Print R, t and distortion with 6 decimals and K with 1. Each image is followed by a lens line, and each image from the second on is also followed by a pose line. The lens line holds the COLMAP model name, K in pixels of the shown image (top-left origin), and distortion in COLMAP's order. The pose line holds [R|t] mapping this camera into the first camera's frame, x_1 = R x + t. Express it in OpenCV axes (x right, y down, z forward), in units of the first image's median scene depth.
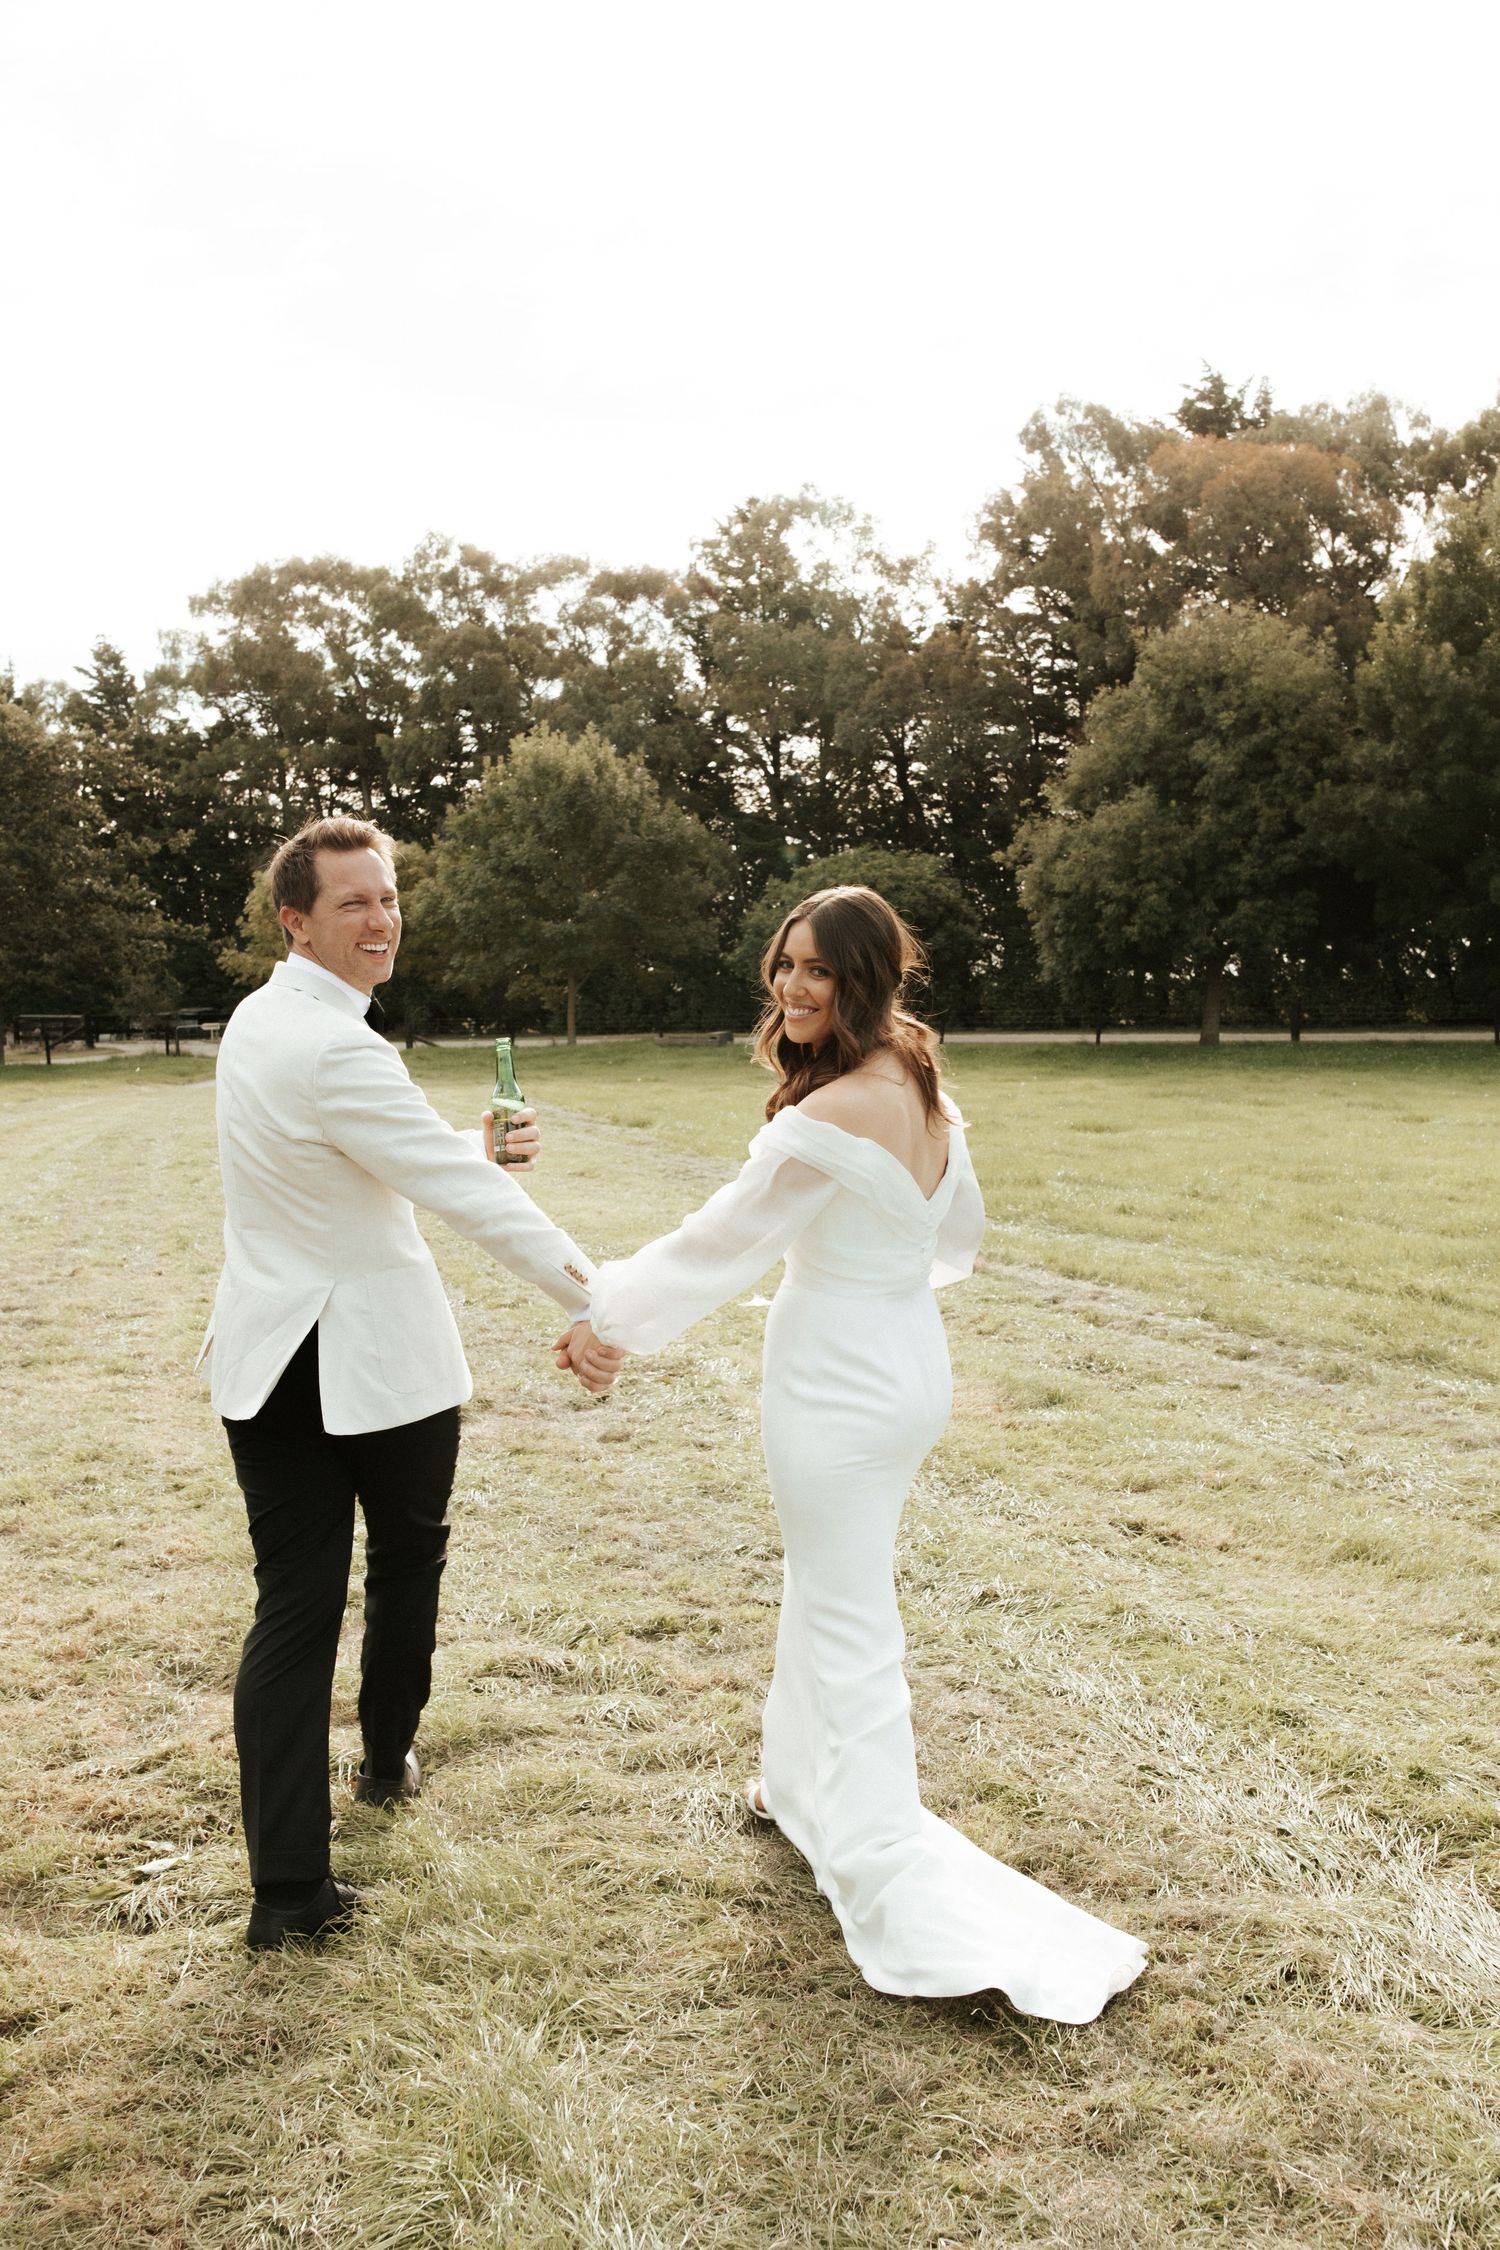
lens RADIAL K [[2192.7, 0, 750.0], [0, 2192.7, 1125.0], [0, 0, 1]] dist [0.017635, 0.022262]
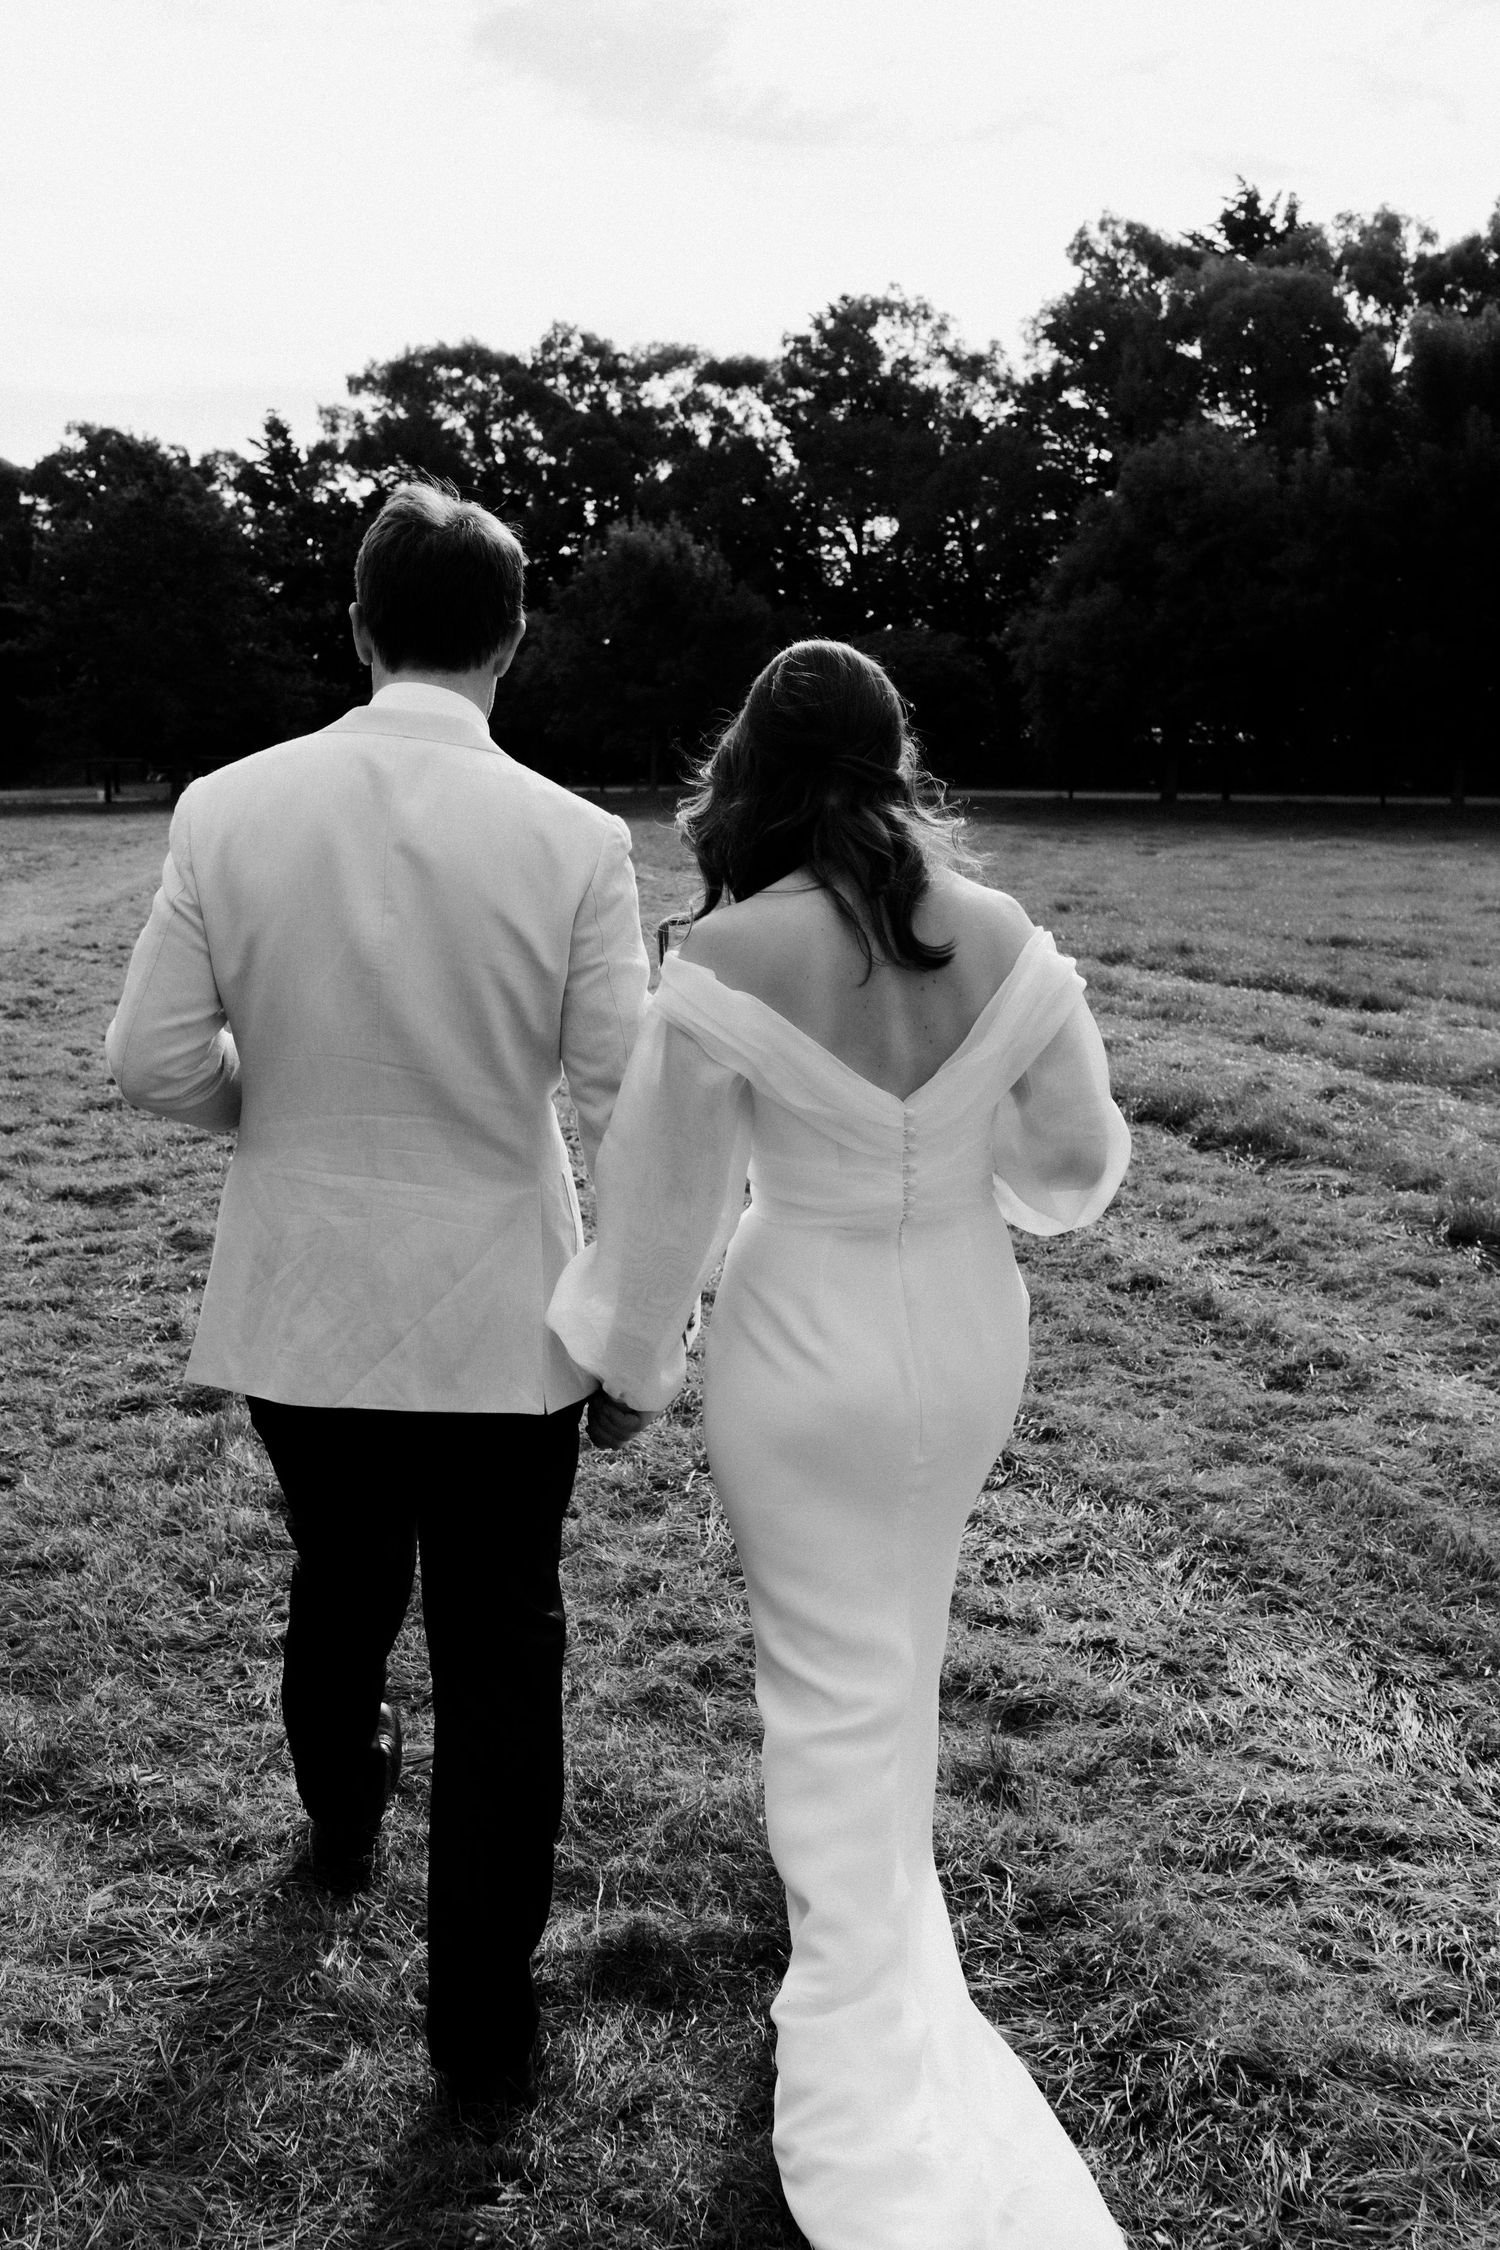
lens RADIAL K [[2192.7, 0, 750.0], [0, 2192.7, 1125.0], [0, 0, 1]] dist [0.017635, 0.022262]
pose [[0.996444, 0.031796, -0.078028, 0.057806], [-0.022876, 0.993371, 0.112652, 0.005867], [0.081093, -0.110466, 0.990566, -0.154542]]
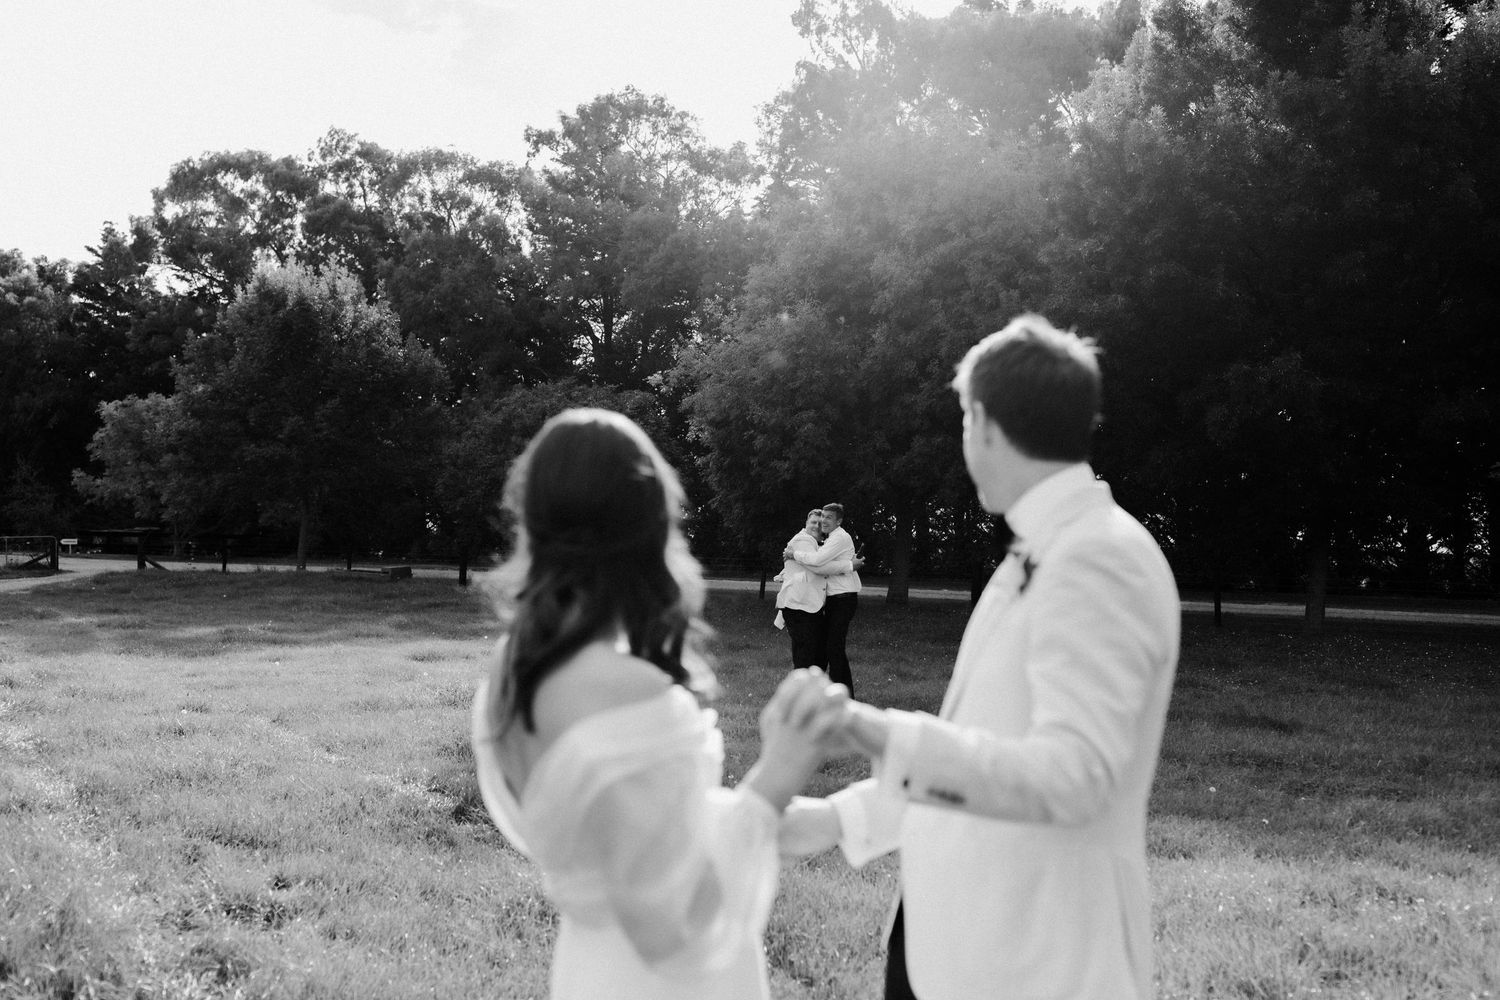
lens RADIAL K [[1404.6, 0, 750.0], [0, 1404.6, 500.0], [0, 0, 1]] dist [-0.004453, -0.001522]
pose [[0.998936, 0.042116, -0.018809, 0.113566], [-0.043606, 0.995212, -0.087476, -0.019069], [0.015035, 0.088203, 0.995989, 0.310878]]
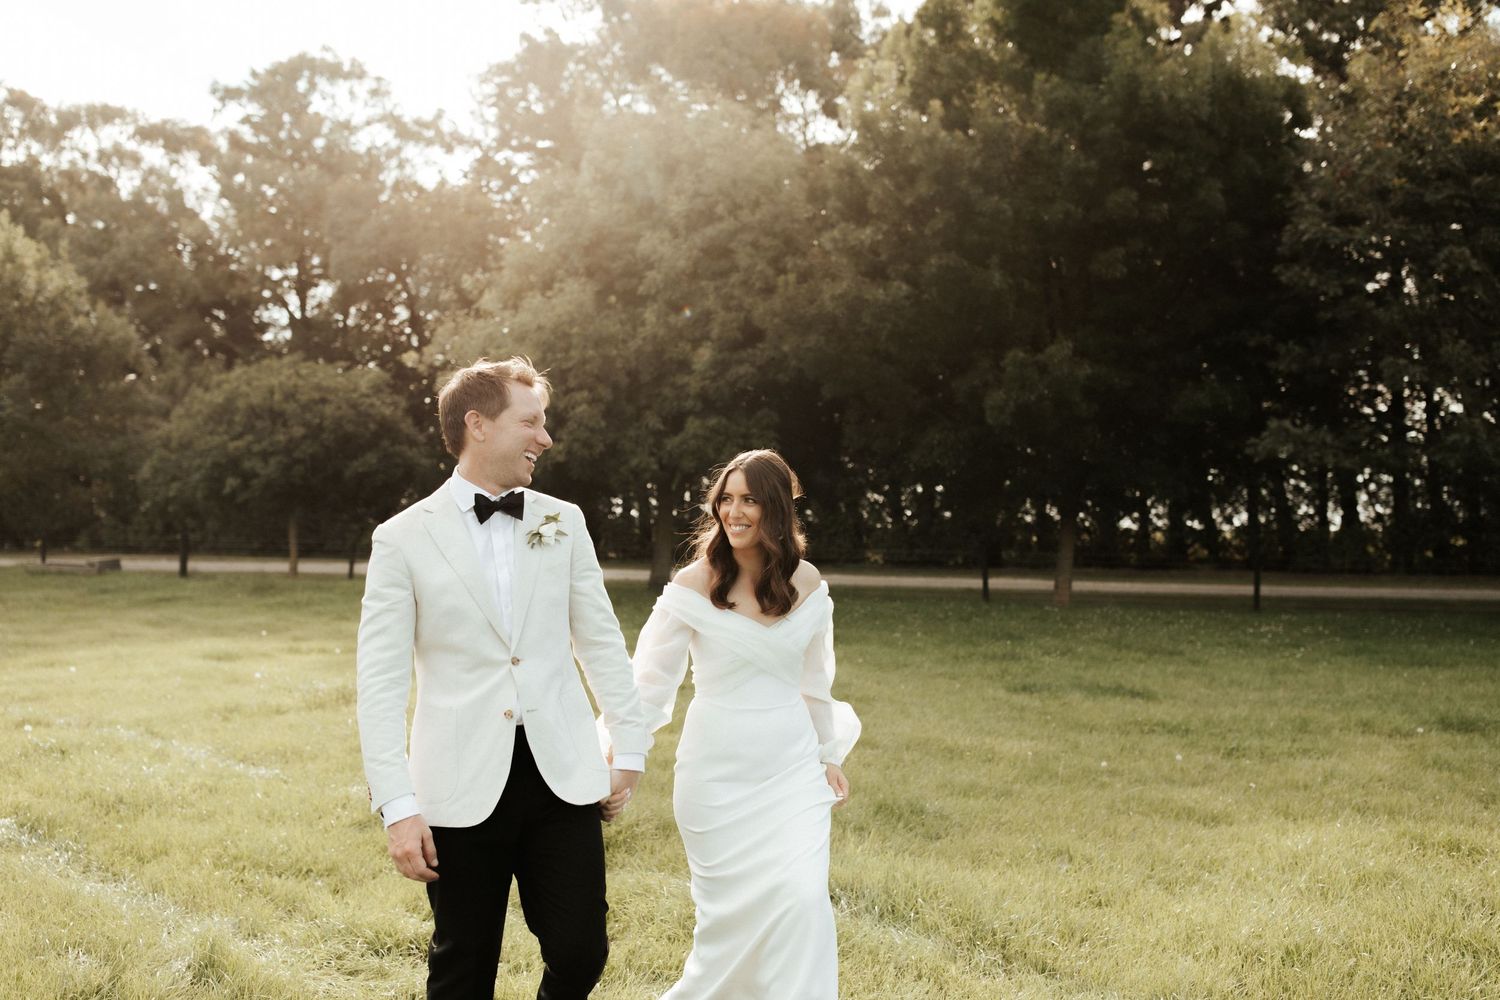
lens RADIAL K [[1404.6, 0, 750.0], [0, 1404.6, 500.0], [0, 0, 1]] dist [-0.004453, -0.001522]
pose [[0.974920, 0.032384, 0.220186, 0.085707], [-0.014981, 0.996662, -0.080253, -0.019101], [-0.222050, 0.074942, 0.972151, 0.316825]]
